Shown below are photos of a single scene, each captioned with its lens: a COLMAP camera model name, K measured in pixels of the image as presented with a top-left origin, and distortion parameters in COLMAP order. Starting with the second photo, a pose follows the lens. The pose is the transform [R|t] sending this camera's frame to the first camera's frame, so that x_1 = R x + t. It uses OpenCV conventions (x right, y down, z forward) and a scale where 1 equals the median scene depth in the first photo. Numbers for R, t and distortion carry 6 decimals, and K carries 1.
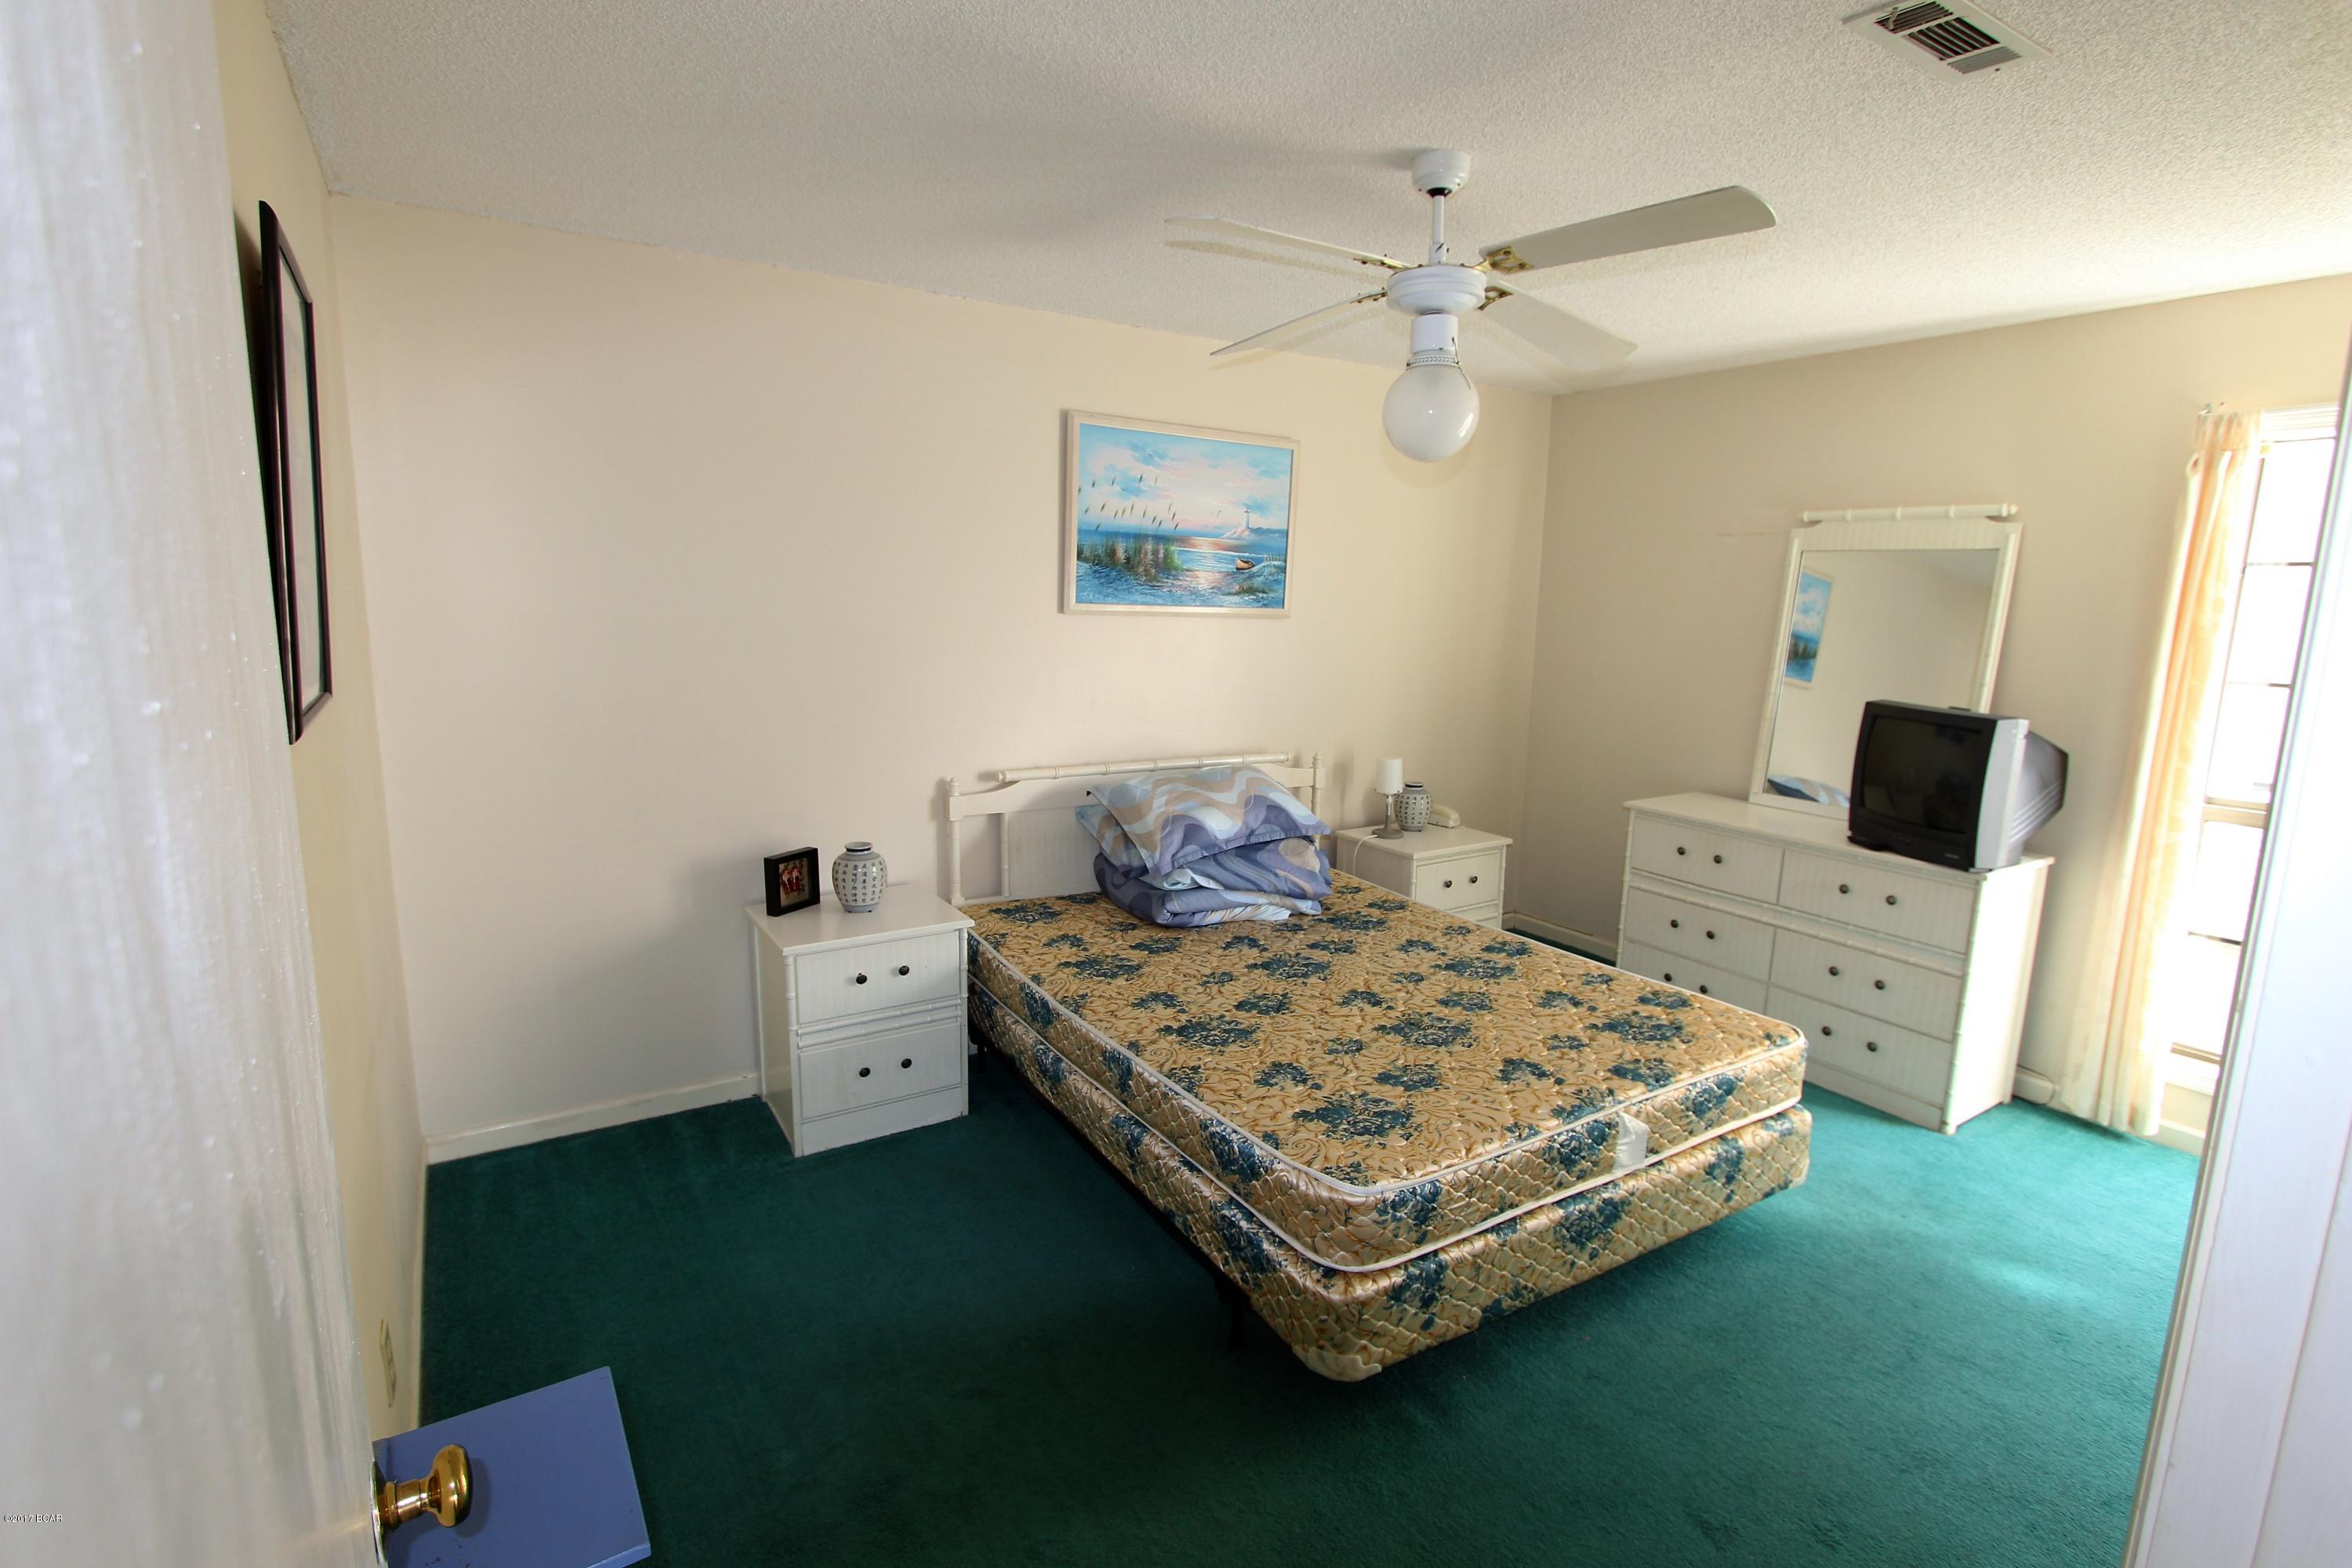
lens RADIAL K [[1096.9, 0, 1172.1], [0, 1096.9, 781.8], [0, 0, 1]] dist [-0.014075, -0.000010]
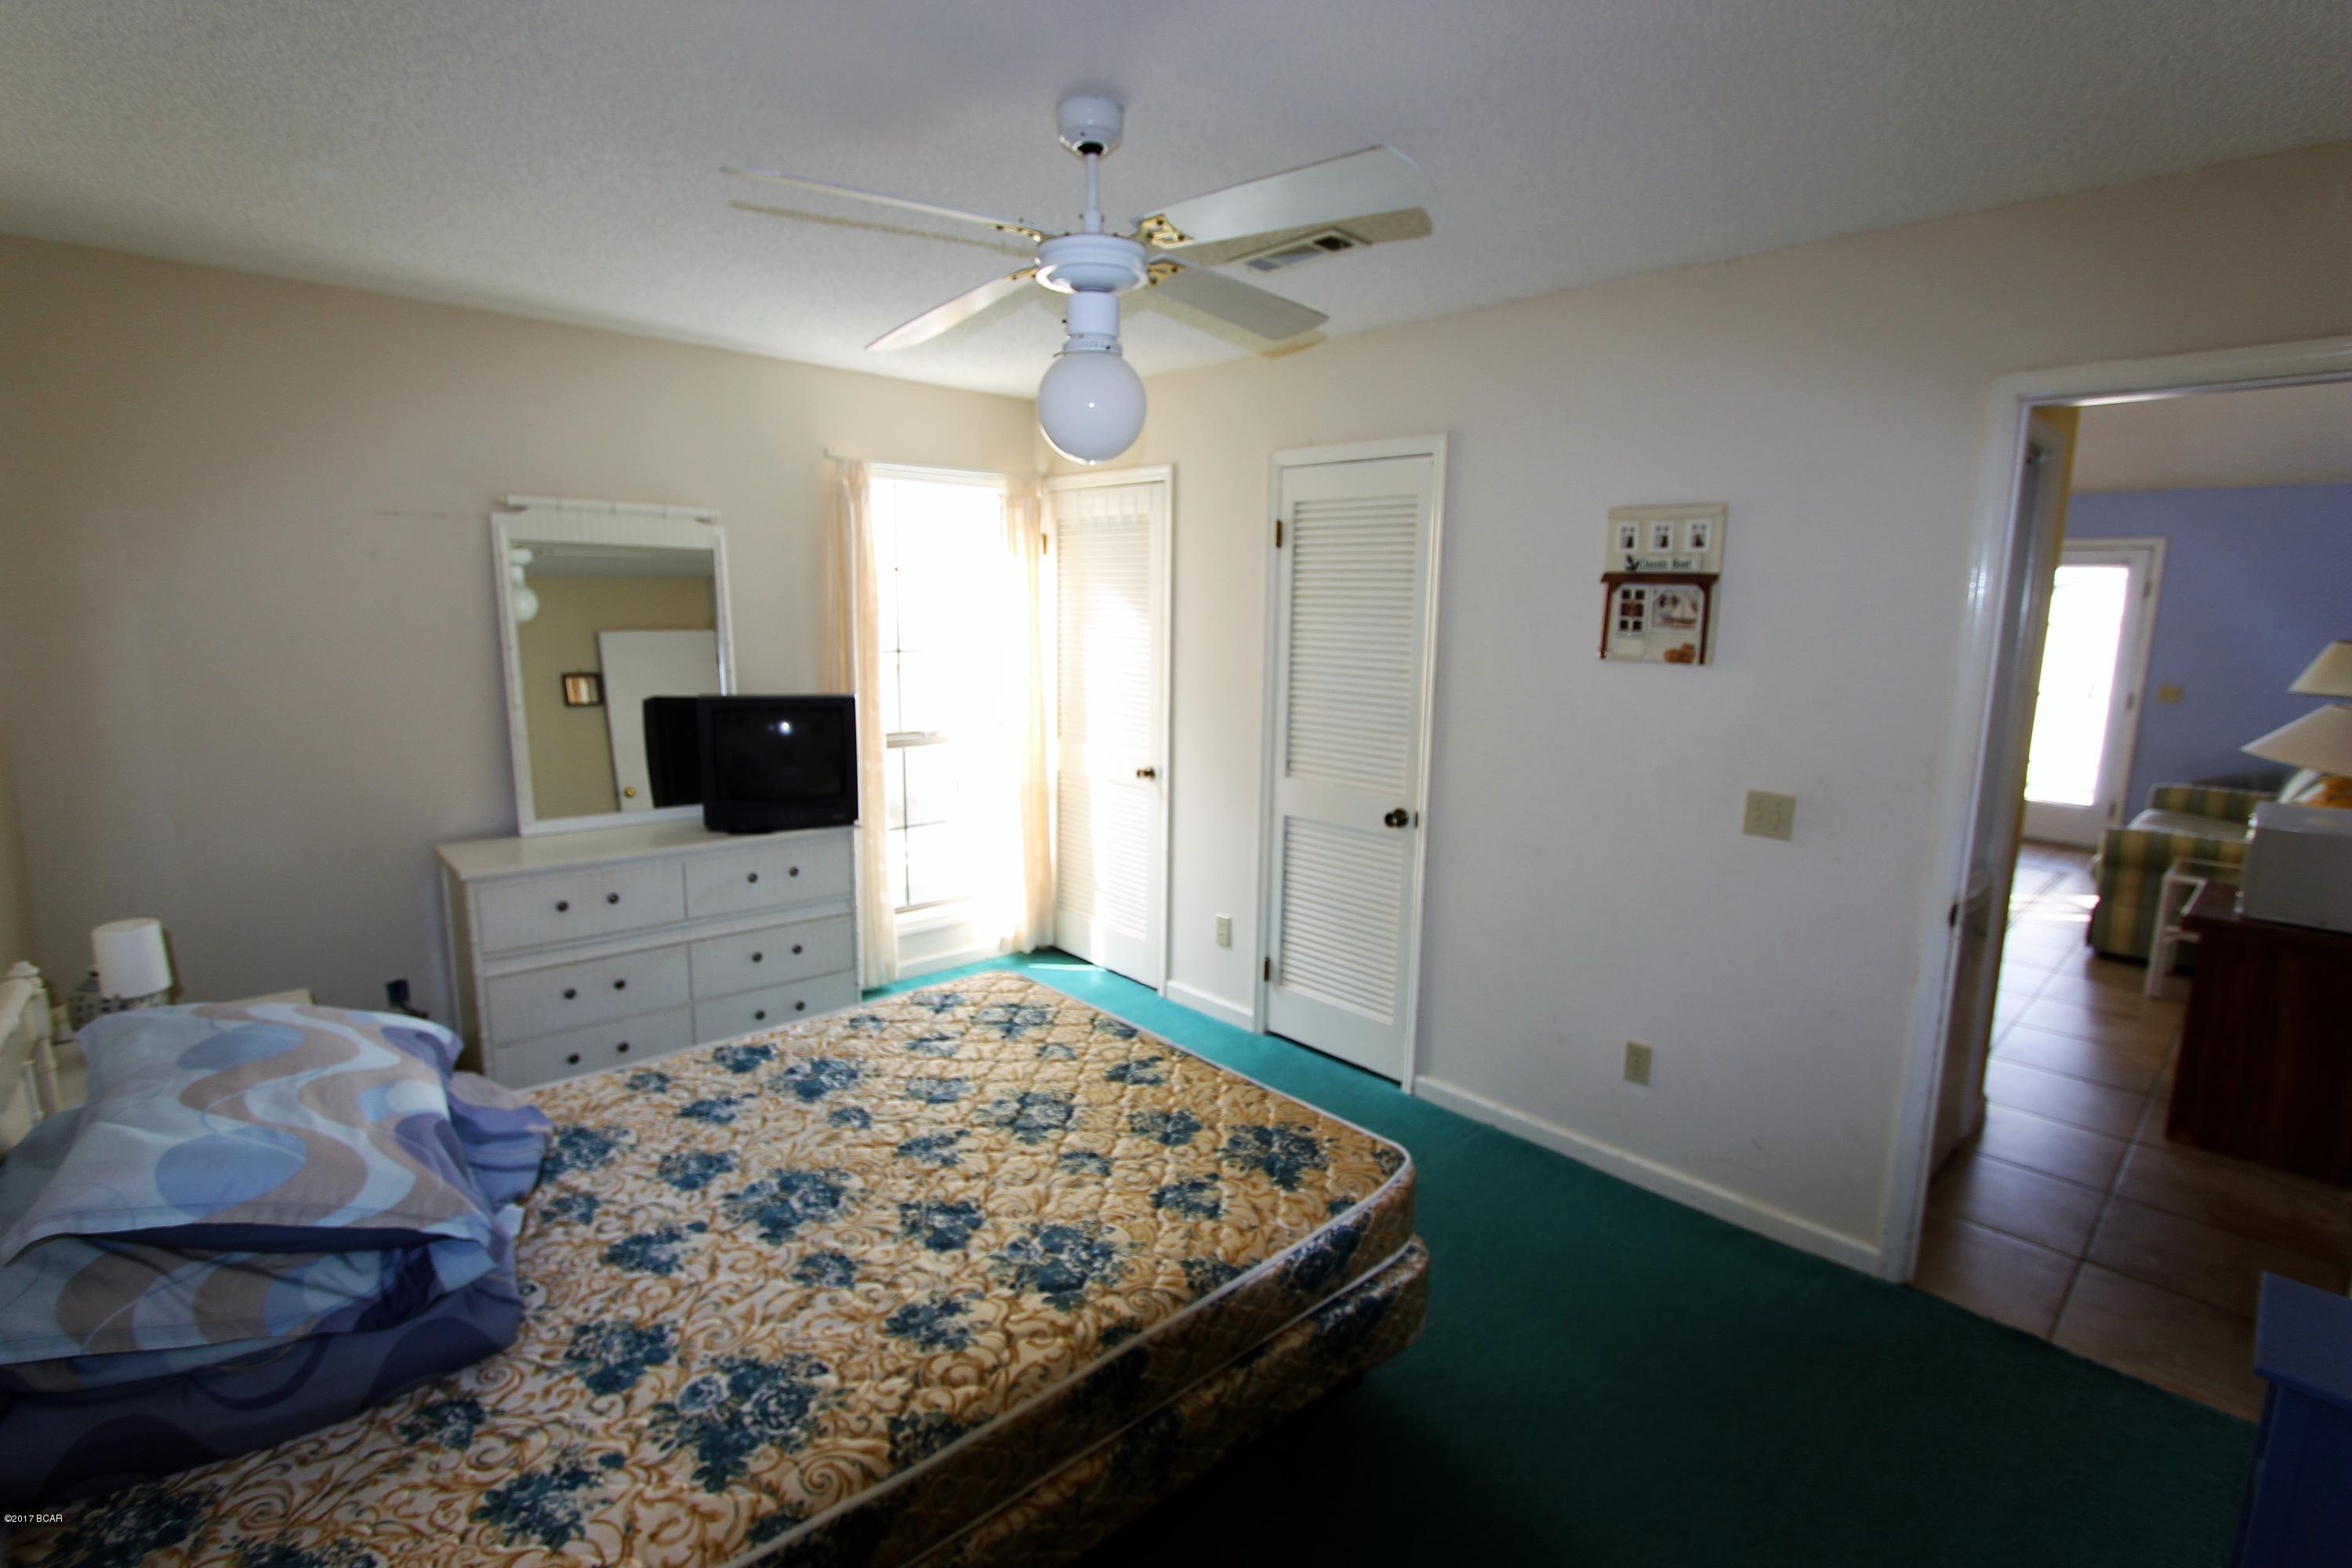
lens RADIAL K [[1096.9, 0, 1172.4], [0, 1096.9, 793.2], [0, 0, 1]] dist [-0.014075, -0.000010]
pose [[-0.167287, -0.192551, 0.966922, -0.479023], [0.153658, 0.963666, 0.218487, -0.157674], [-0.973861, 0.185125, -0.131622, 0.798510]]
